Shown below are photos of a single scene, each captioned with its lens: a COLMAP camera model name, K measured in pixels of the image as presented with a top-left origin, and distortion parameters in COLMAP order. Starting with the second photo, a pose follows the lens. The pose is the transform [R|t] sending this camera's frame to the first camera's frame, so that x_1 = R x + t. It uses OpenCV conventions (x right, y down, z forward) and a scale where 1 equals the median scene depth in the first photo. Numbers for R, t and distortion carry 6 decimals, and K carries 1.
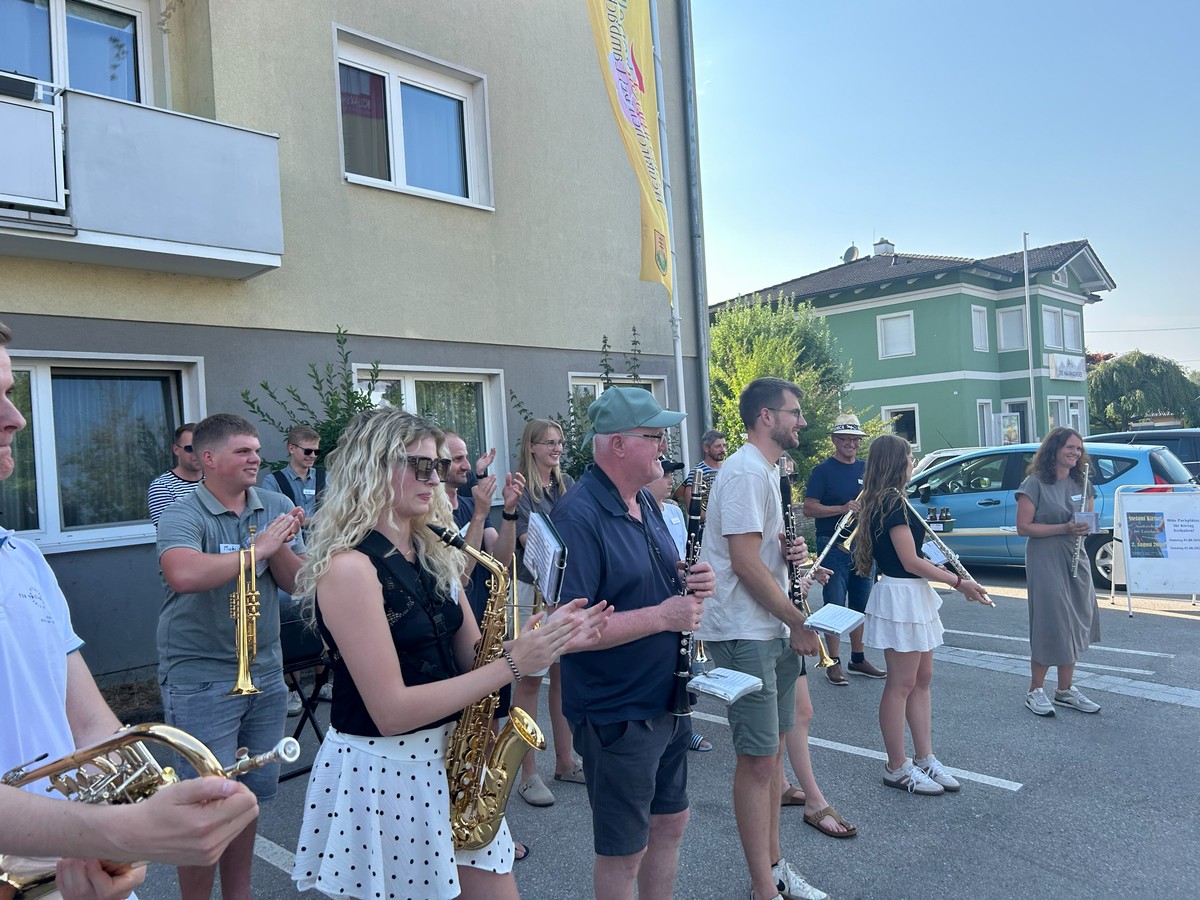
lens RADIAL K [[912.1, 0, 612.4], [0, 912.1, 457.8], [0, 0, 1]] dist [0.054424, -0.061318]
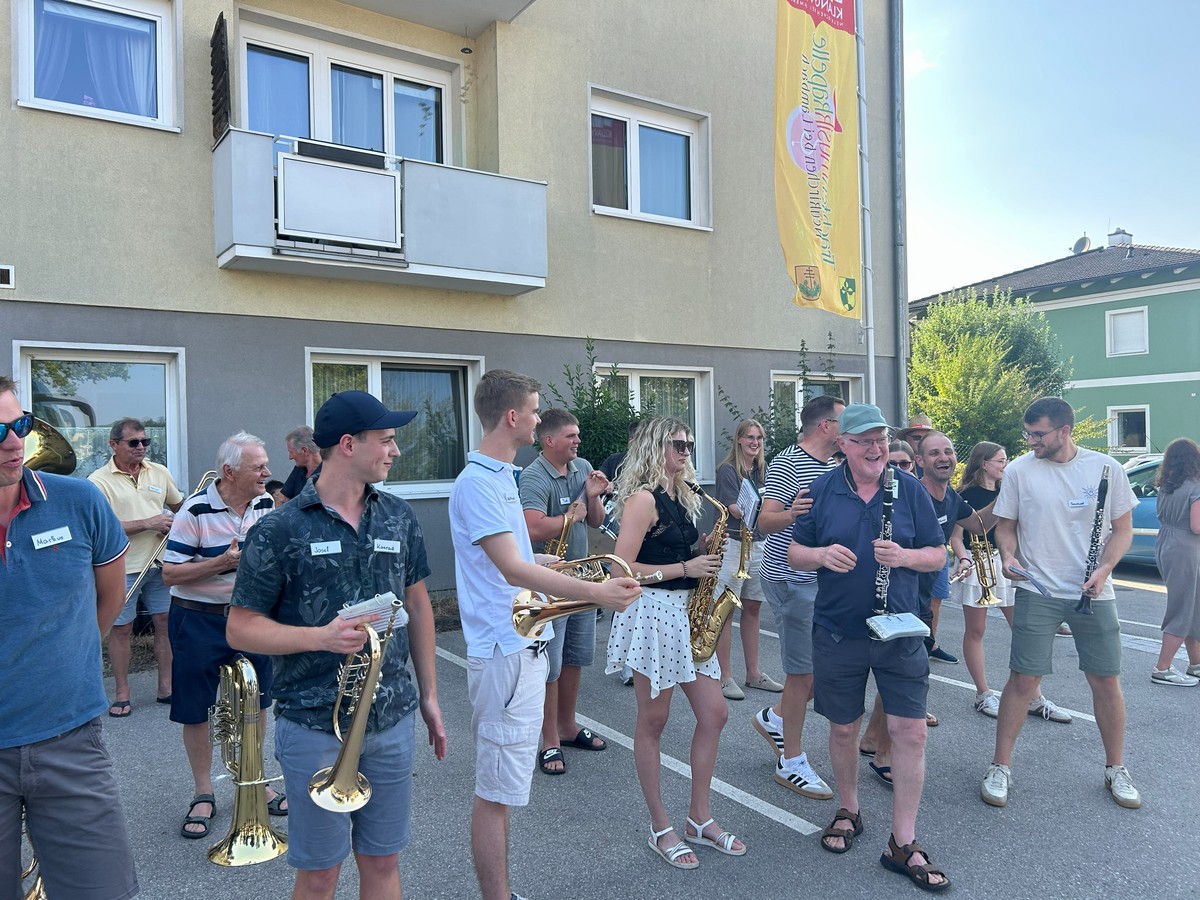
lens RADIAL K [[912.1, 0, 601.9], [0, 912.1, 441.0], [0, 0, 1]] dist [0.054424, -0.061318]
pose [[0.972922, 0.042542, -0.227186, 0.009218], [-0.043103, 0.999068, 0.002494, -0.000618], [0.227081, 0.007366, 0.973848, -0.147799]]
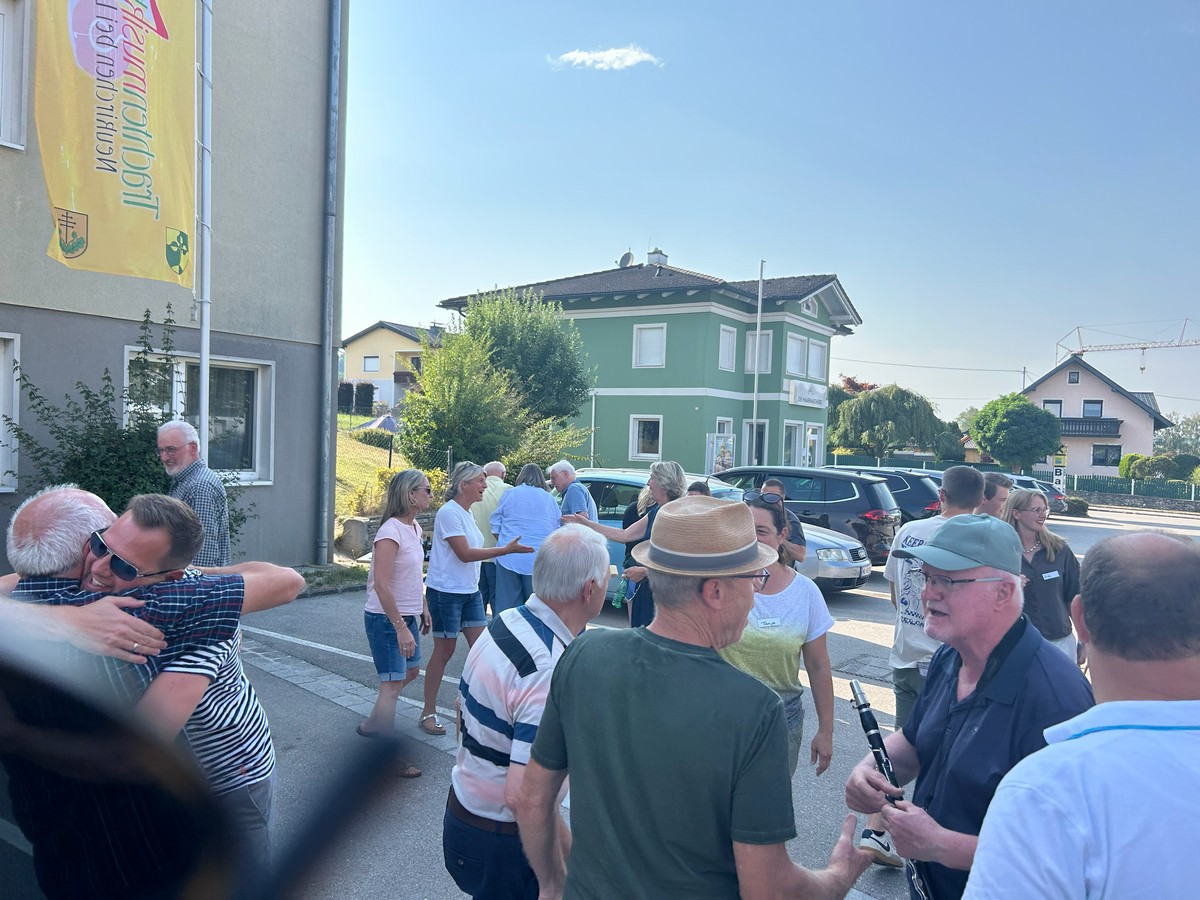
lens RADIAL K [[912.1, 0, 593.4], [0, 912.1, 459.6], [0, 0, 1]] dist [0.054424, -0.061318]
pose [[0.980811, 0.088178, 0.173883, 0.253394], [-0.091060, 0.995808, 0.008654, -0.034423], [-0.172391, -0.024322, 0.984728, 0.046713]]
